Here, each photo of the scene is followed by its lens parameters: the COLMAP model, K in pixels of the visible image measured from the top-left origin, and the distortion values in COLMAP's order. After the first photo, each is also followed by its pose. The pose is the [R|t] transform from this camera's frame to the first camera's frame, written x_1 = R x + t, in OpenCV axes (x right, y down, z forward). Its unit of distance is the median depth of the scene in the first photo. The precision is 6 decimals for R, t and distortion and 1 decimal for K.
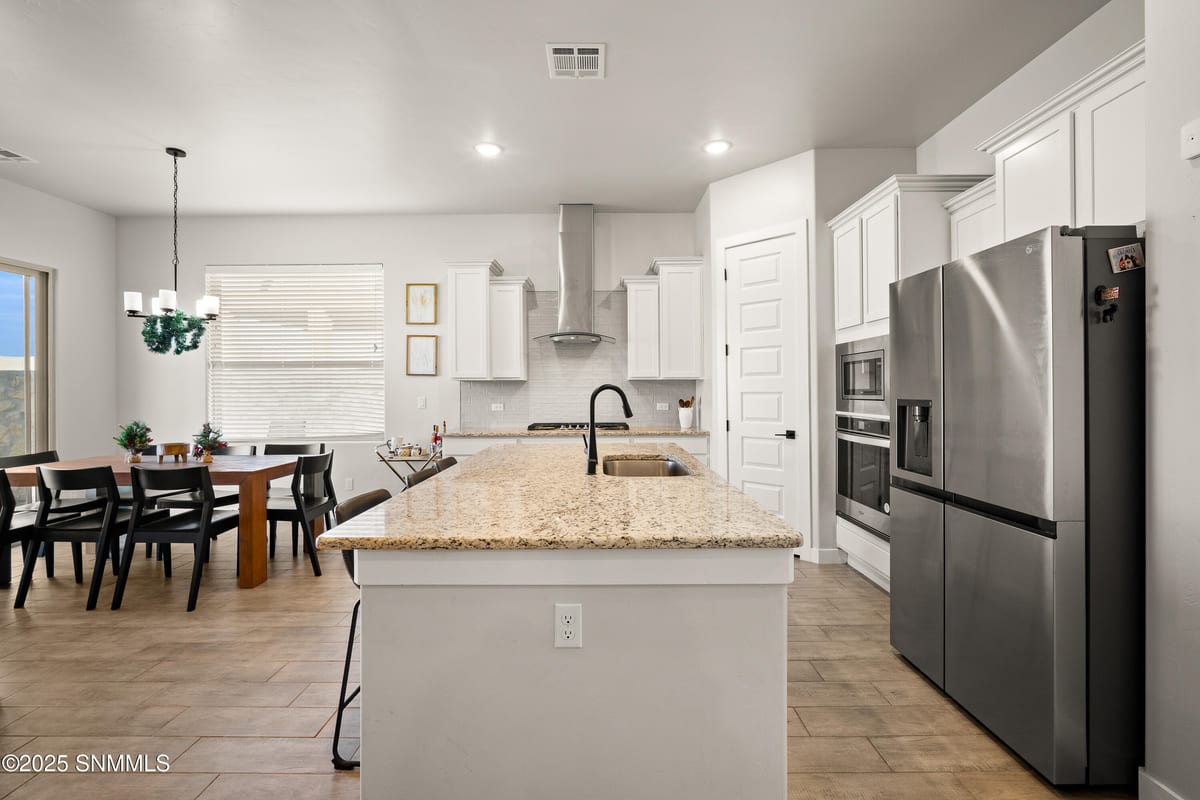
lens RADIAL K [[522.8, 0, 598.4], [0, 522.8, 389.6], [0, 0, 1]] dist [-0.009972, 0.001138]
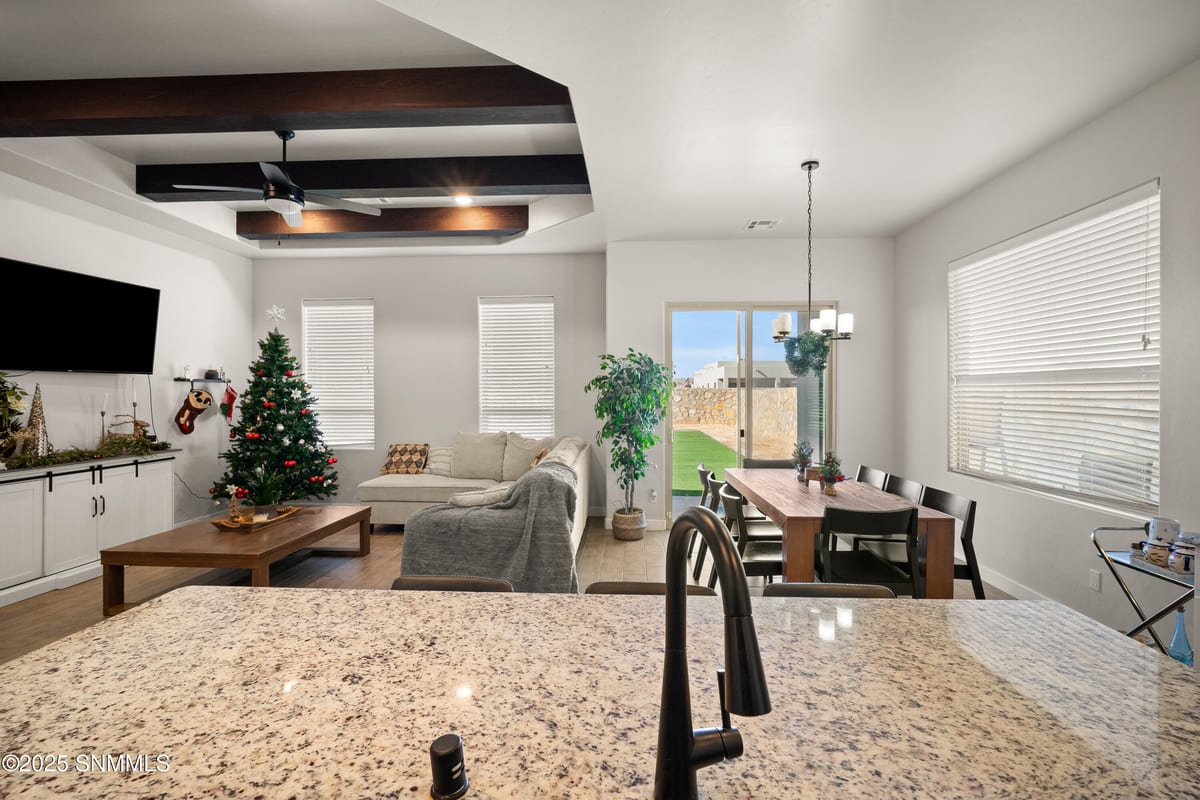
lens RADIAL K [[522.8, 0, 606.6], [0, 522.8, 396.2], [0, 0, 1]] dist [-0.009972, 0.001138]
pose [[-0.044432, 0.014270, -0.998910, 0.164776], [-0.000863, 0.999897, 0.014322, -0.043638], [0.999012, 0.001499, -0.044415, 0.653458]]
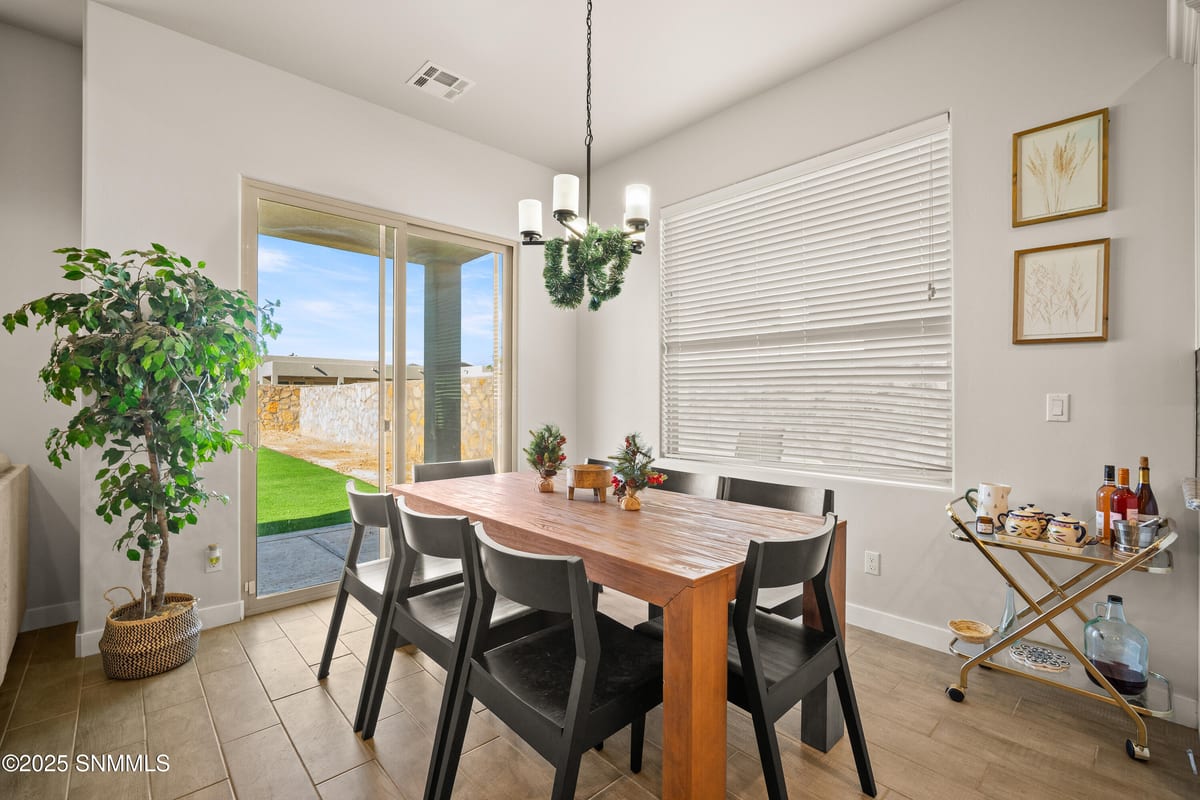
lens RADIAL K [[522.8, 0, 604.5], [0, 522.8, 396.0], [0, 0, 1]] dist [-0.009972, 0.001138]
pose [[0.686334, 0.006352, -0.727259, -0.389016], [-0.007540, 0.999970, 0.001618, 0.024662], [0.727247, 0.004373, 0.686362, 0.618794]]
